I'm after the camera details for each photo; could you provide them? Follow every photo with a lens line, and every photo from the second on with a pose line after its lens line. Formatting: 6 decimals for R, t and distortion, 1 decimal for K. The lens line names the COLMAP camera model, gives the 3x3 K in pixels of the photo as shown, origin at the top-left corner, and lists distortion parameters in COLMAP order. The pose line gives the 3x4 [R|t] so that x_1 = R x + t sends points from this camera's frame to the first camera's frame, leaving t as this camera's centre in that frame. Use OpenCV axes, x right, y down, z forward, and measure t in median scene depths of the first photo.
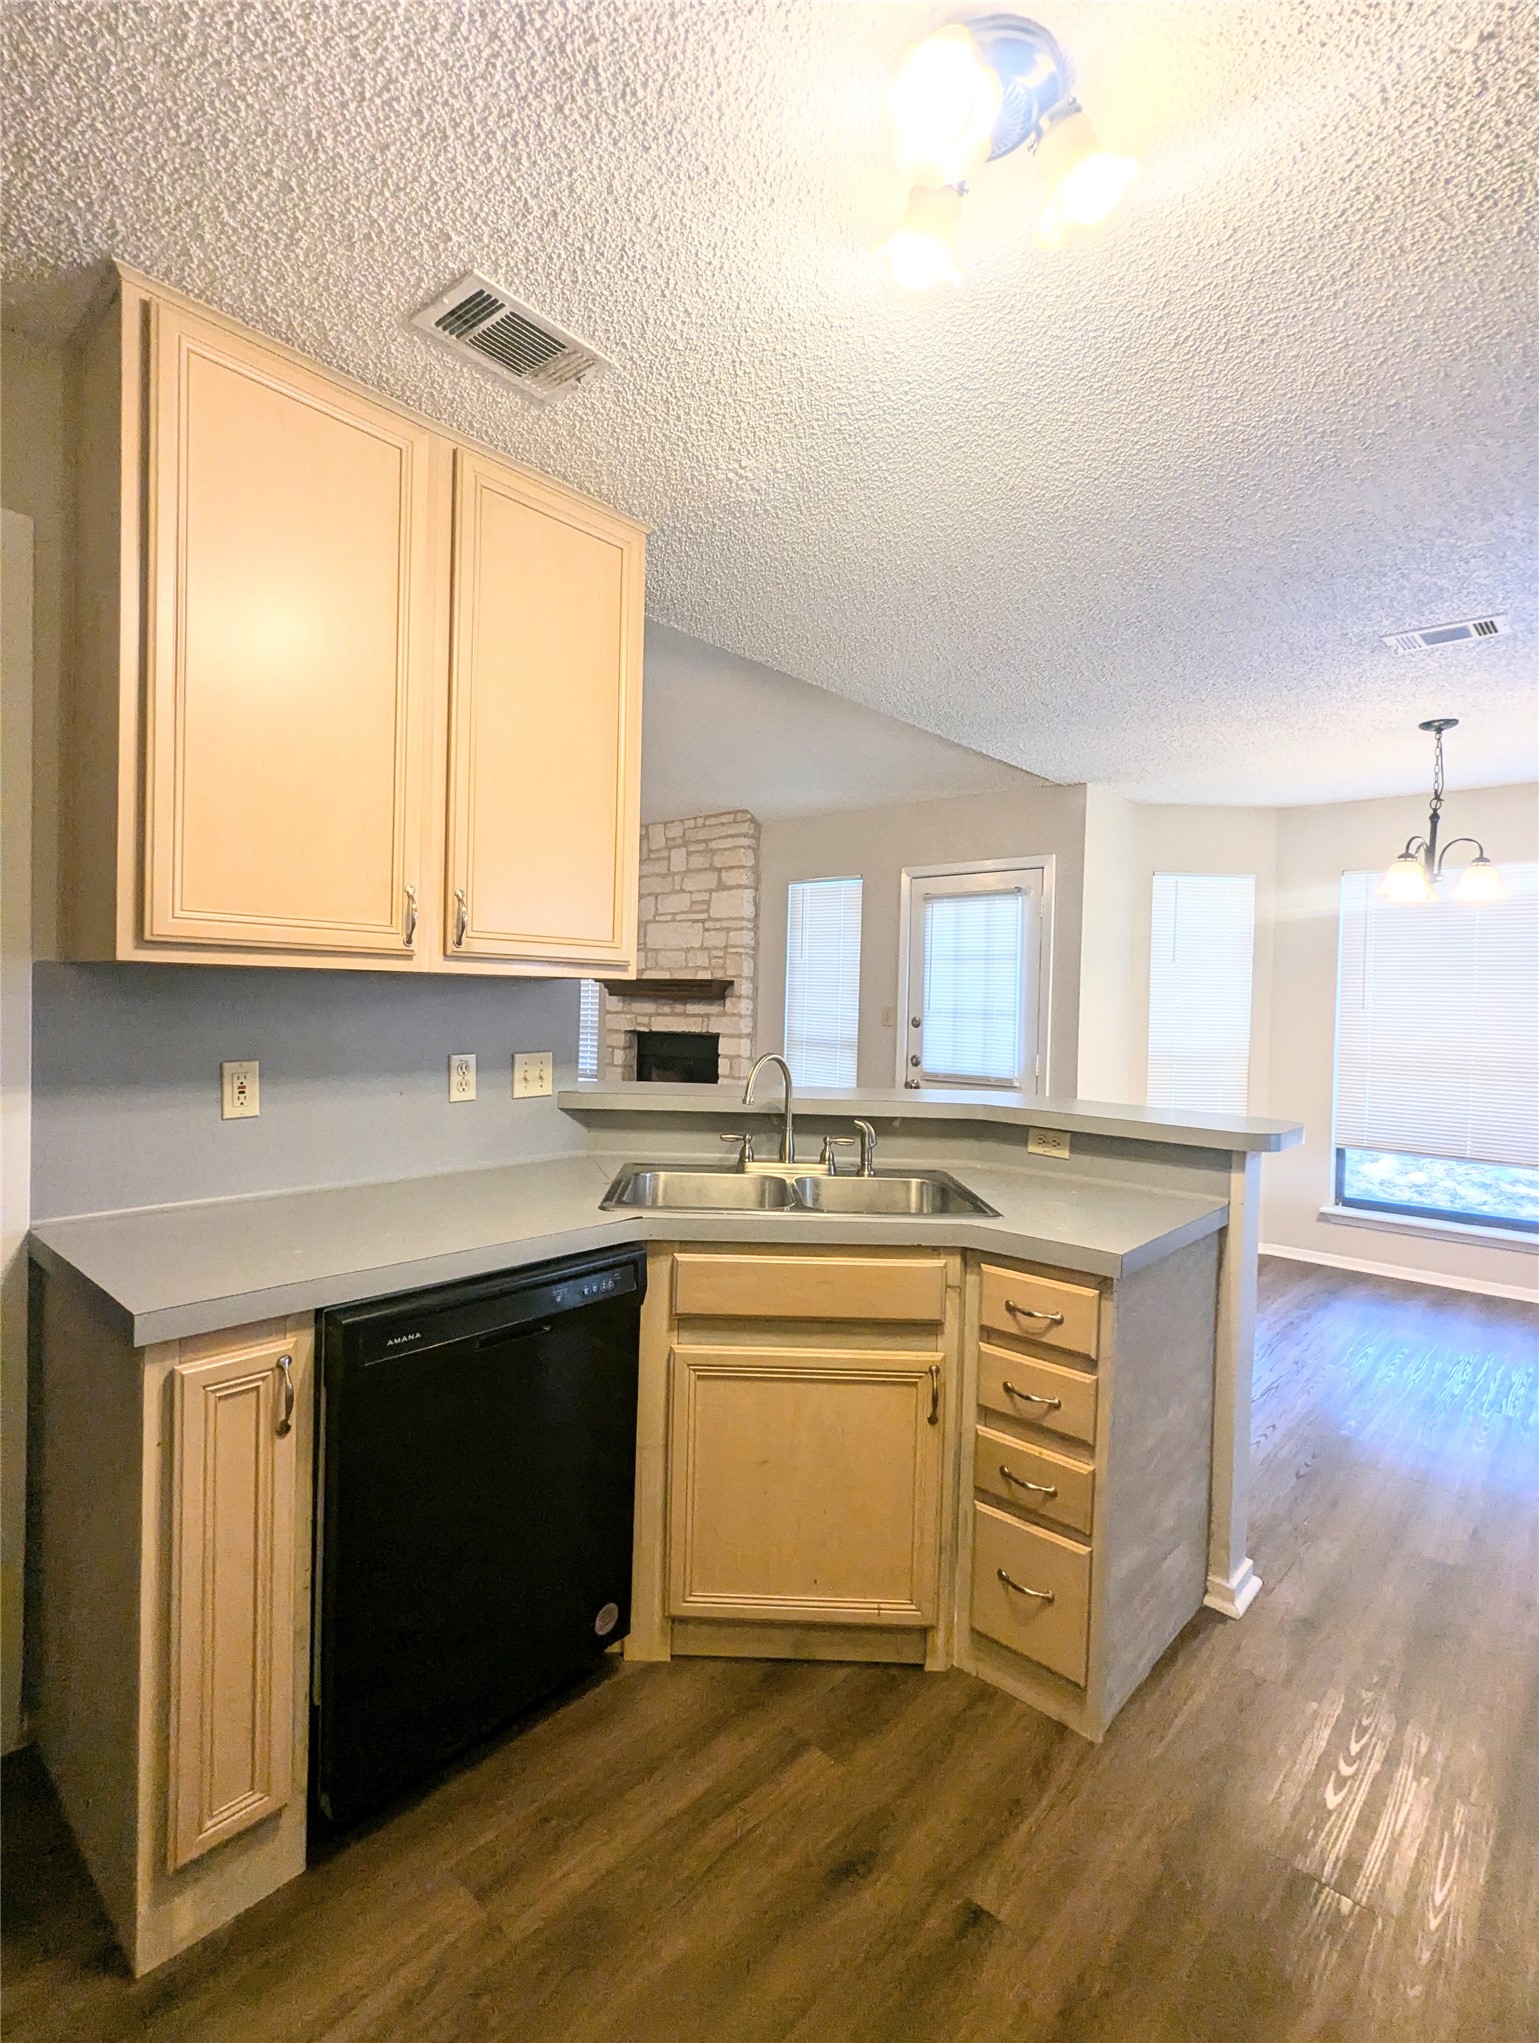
lens RADIAL K [[972.6, 0, 783.6], [0, 972.6, 1003.8], [0, 0, 1]] dist [-0.003899, 0.004217]
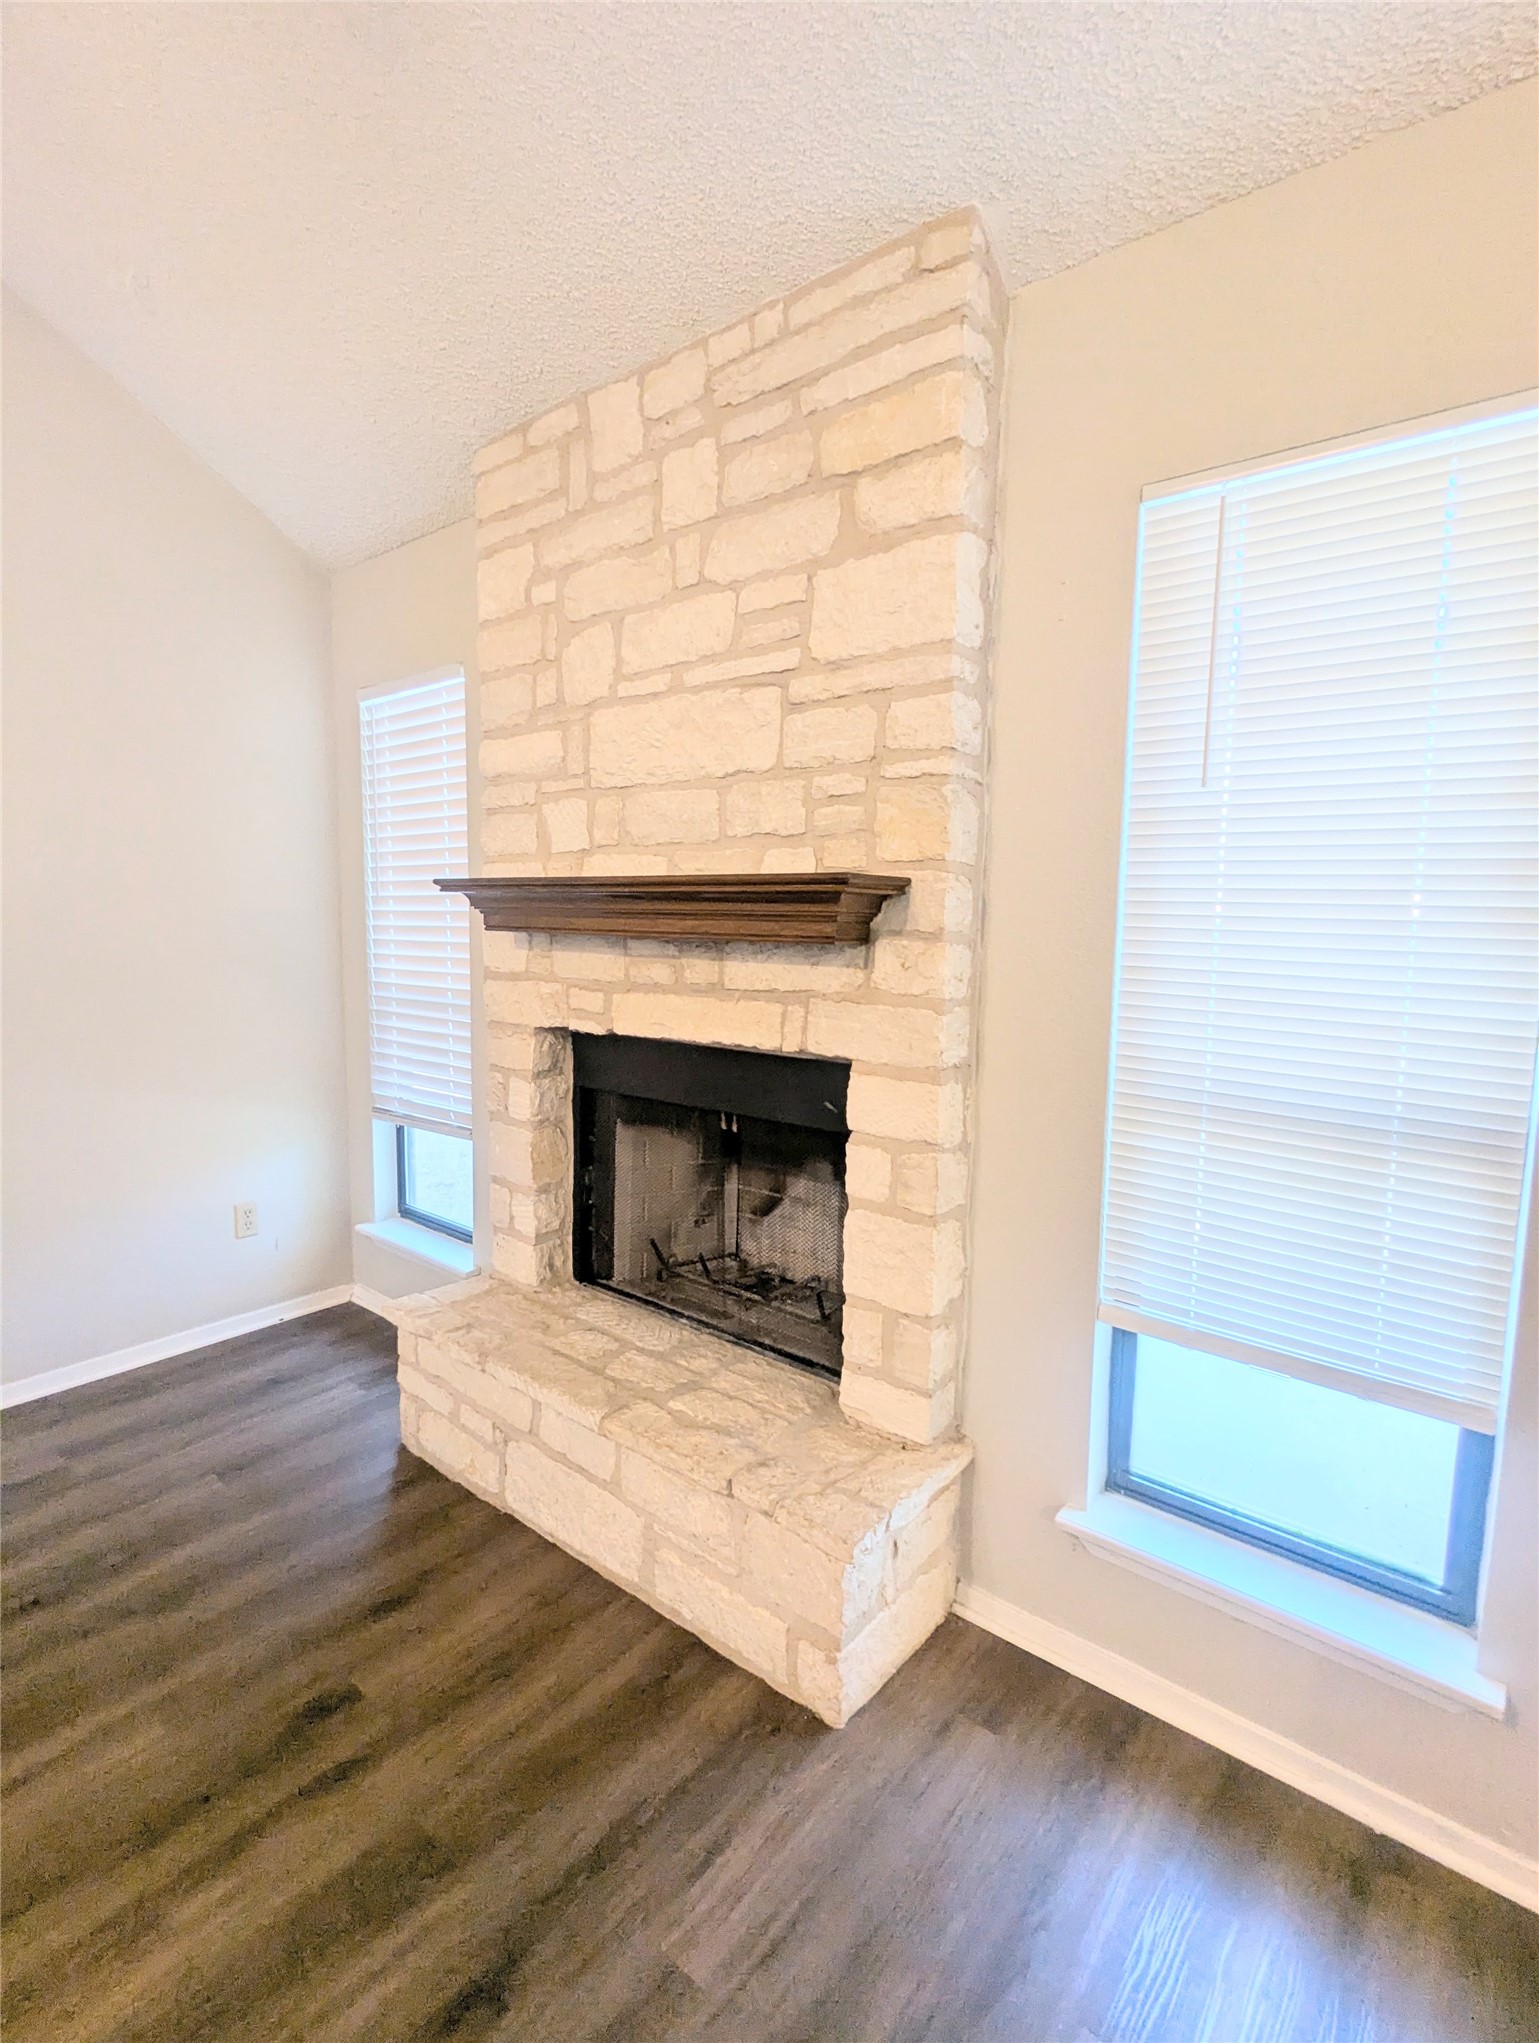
lens RADIAL K [[972.6, 0, 752.9], [0, 972.6, 1014.4], [0, 0, 1]] dist [-0.003899, 0.004217]
pose [[0.999530, -0.012024, 0.028202, -0.103139], [0.009175, 0.995041, 0.099044, -0.012647], [-0.029253, -0.098739, 0.994683, 0.707850]]
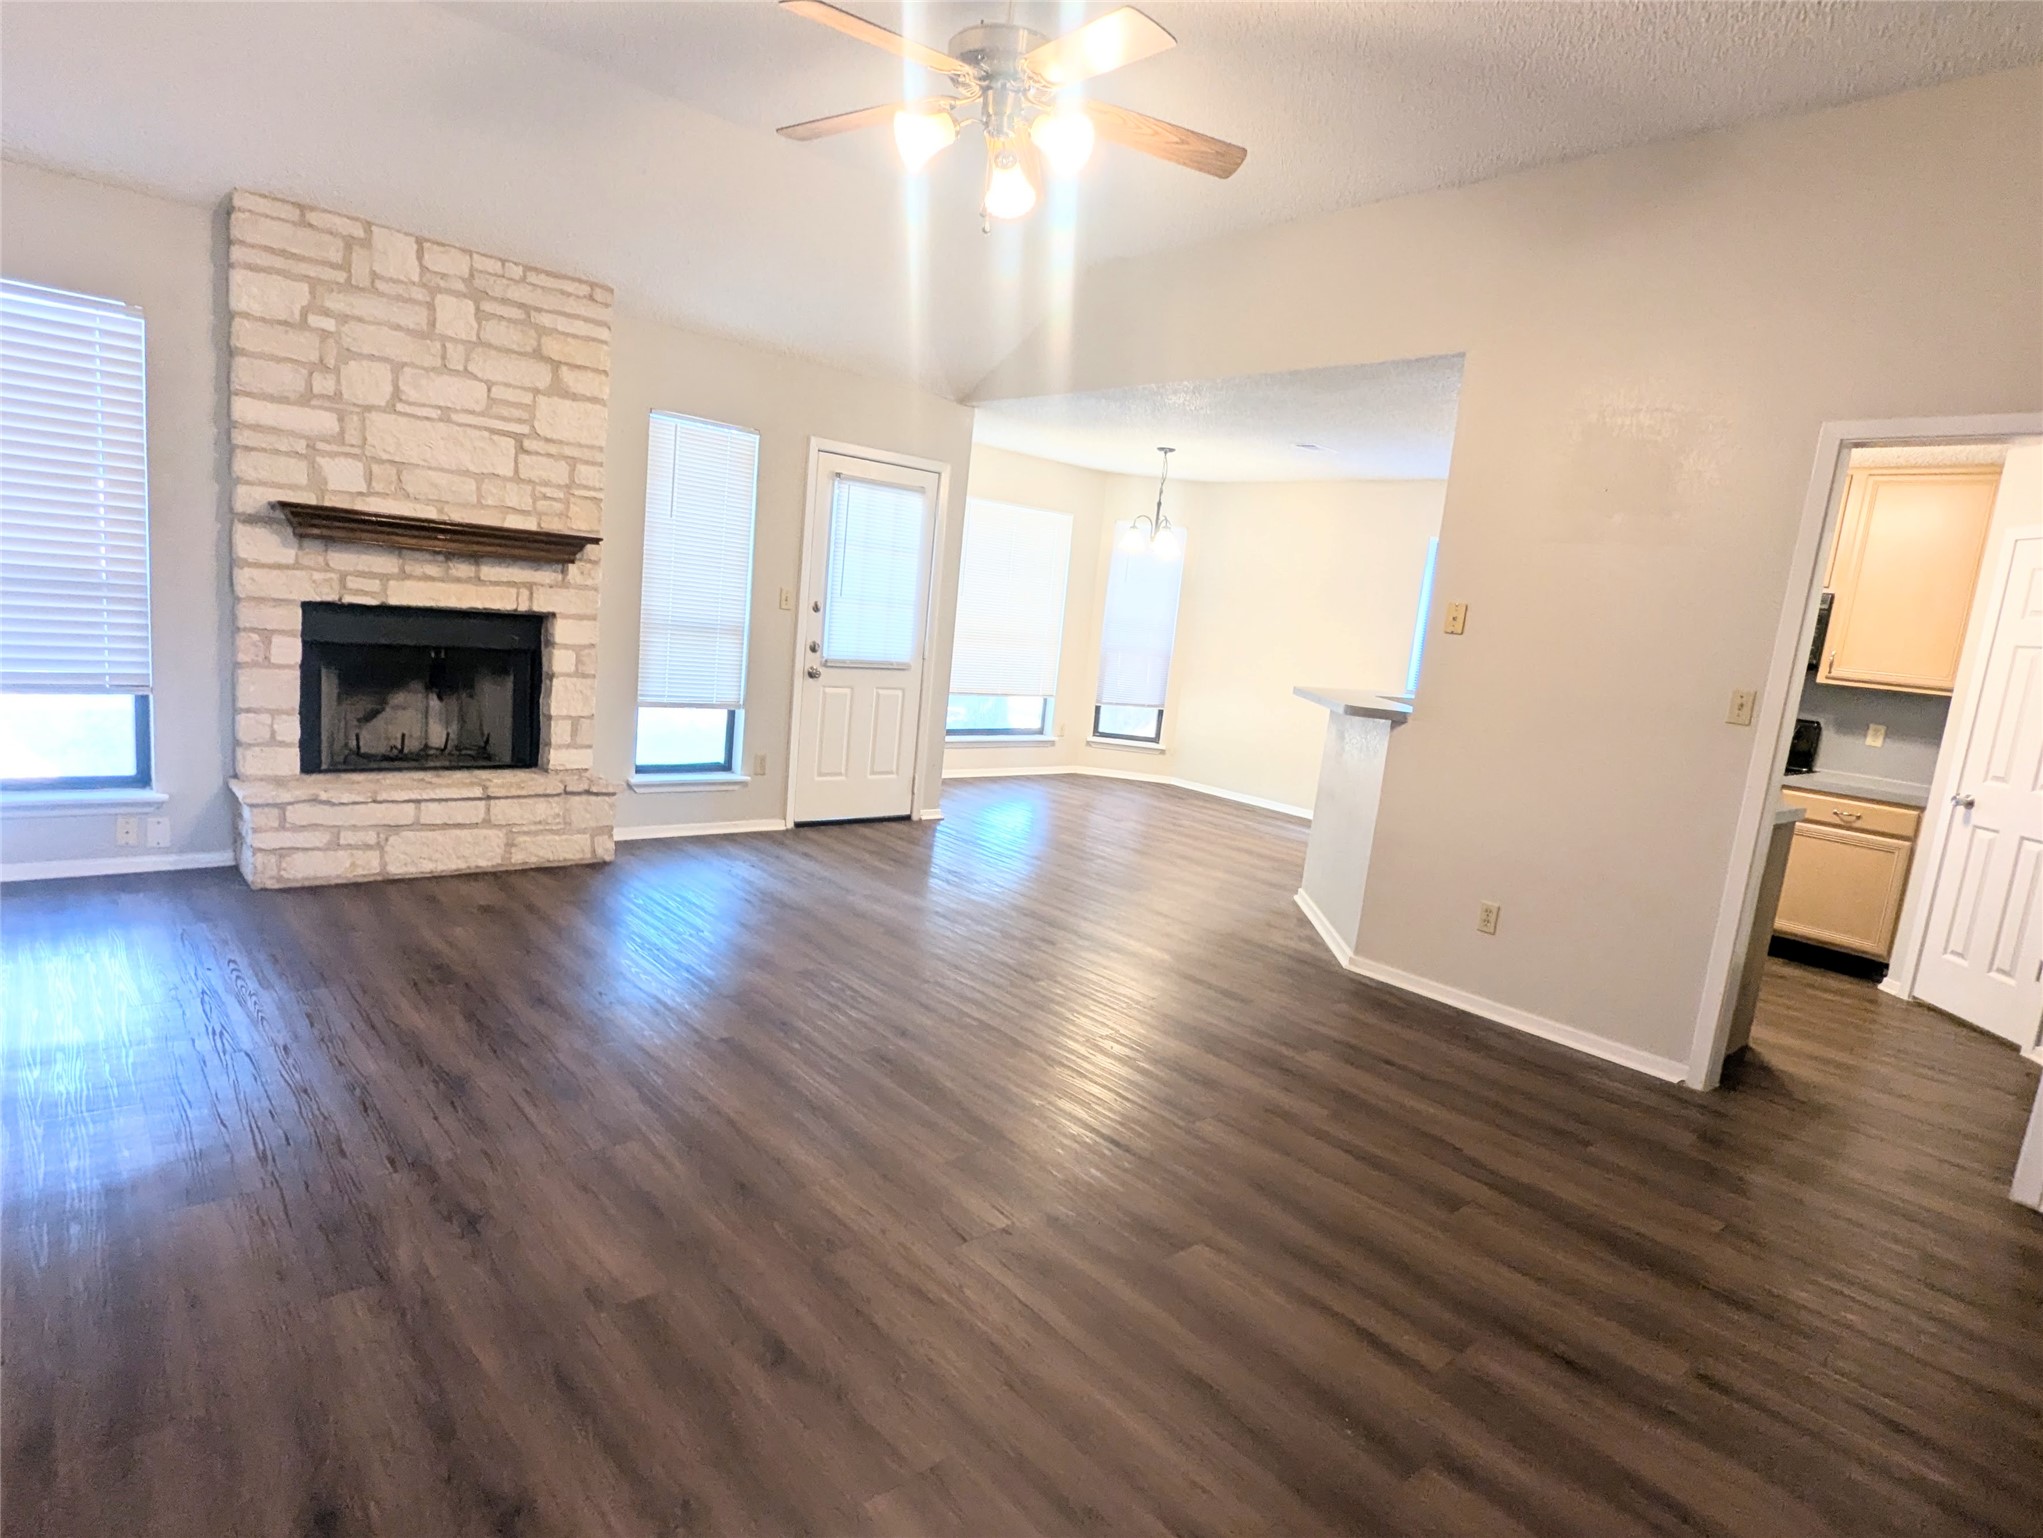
lens RADIAL K [[1109.9, 0, 1009.0], [0, 1109.9, 765.0], [0, 0, 1]] dist [-0.004961, 0.001000]
pose [[0.131733, -0.148828, 0.980049, -0.802926], [-0.086521, 0.983166, 0.160931, -0.017601], [-0.987502, -0.105995, 0.116639, 0.580890]]
